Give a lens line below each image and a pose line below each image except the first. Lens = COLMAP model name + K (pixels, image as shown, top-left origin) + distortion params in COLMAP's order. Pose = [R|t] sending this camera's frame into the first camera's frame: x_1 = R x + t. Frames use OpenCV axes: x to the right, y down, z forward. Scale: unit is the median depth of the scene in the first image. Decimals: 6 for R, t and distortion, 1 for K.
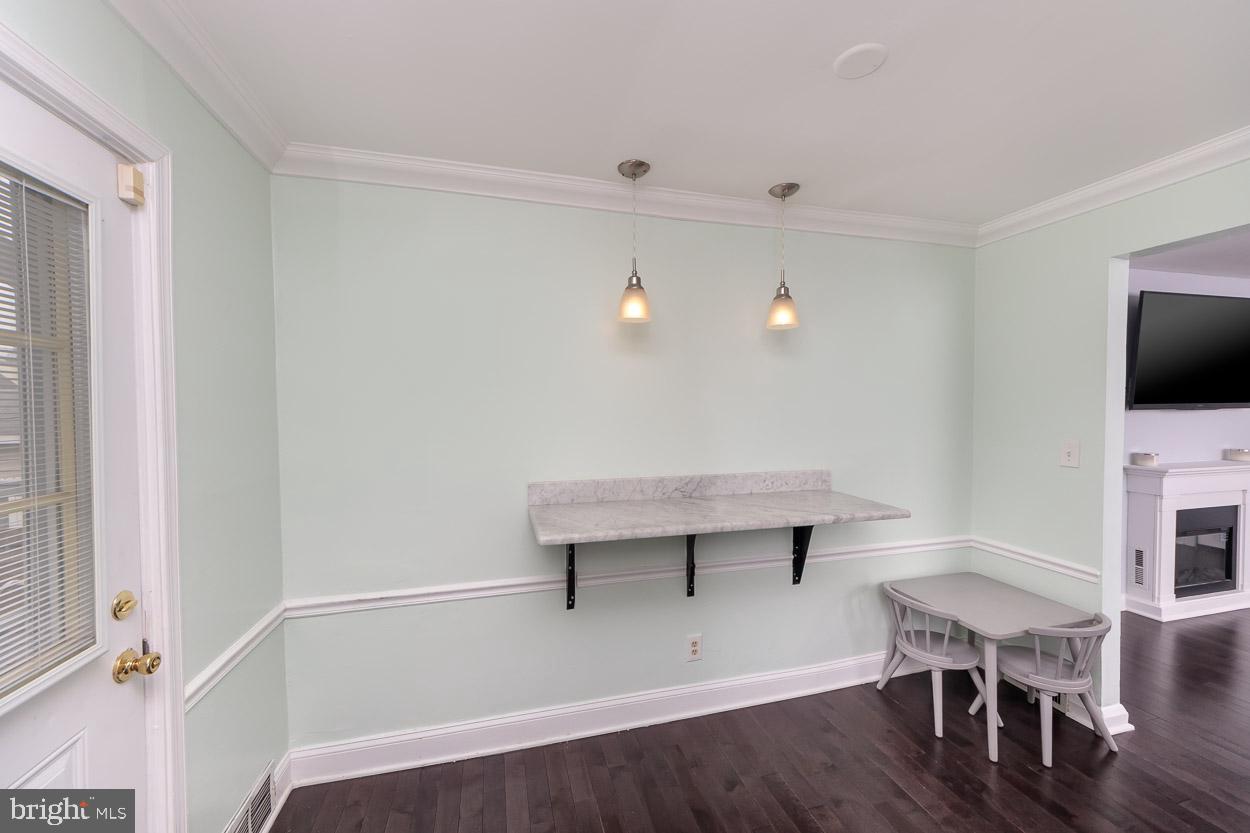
lens RADIAL K [[497.5, 0, 626.5], [0, 497.5, 410.3], [0, 0, 1]] dist [-0.002566, 0.000565]
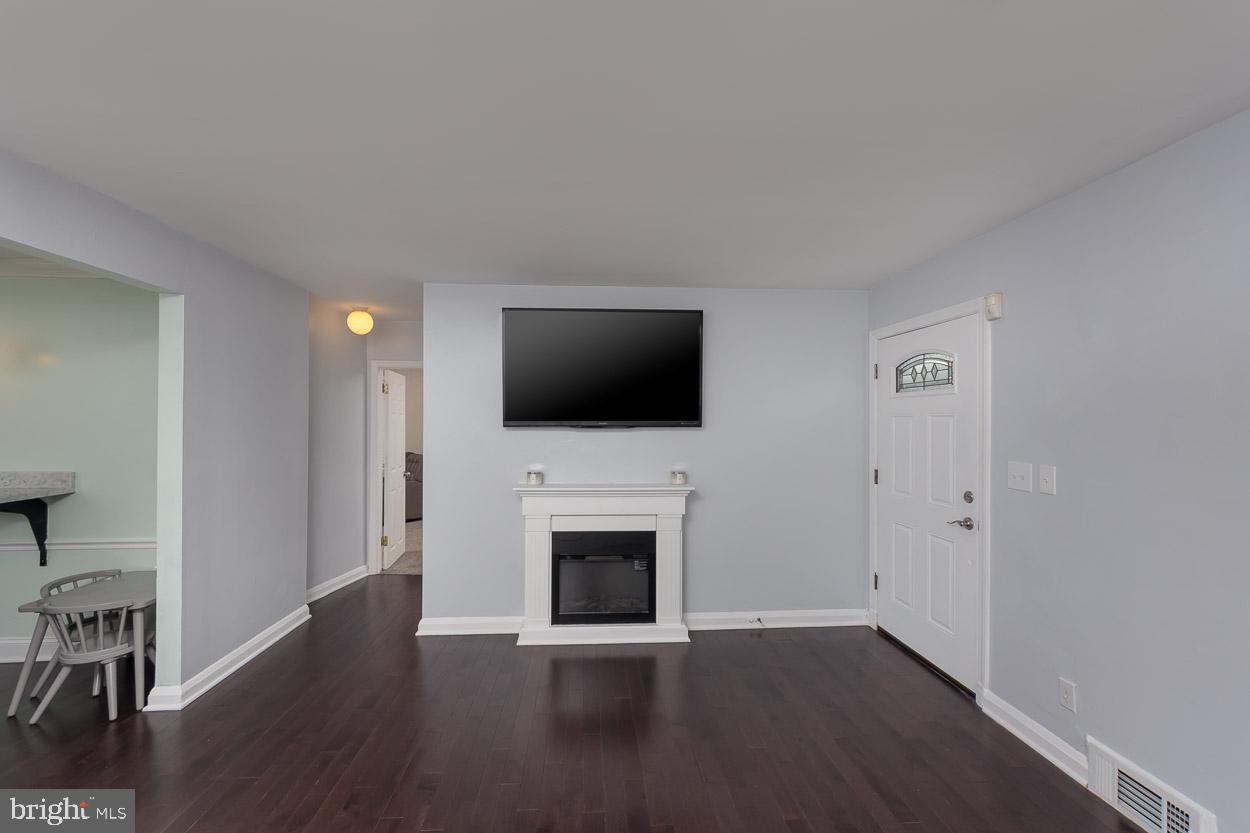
lens RADIAL K [[497.5, 0, 619.8], [0, 497.5, 412.3], [0, 0, 1]] dist [-0.002566, 0.000565]
pose [[0.979355, 0.012547, -0.201760, 1.495087], [-0.015264, 0.999813, -0.011913, -0.022677], [0.201572, 0.014747, 0.979363, 0.078614]]
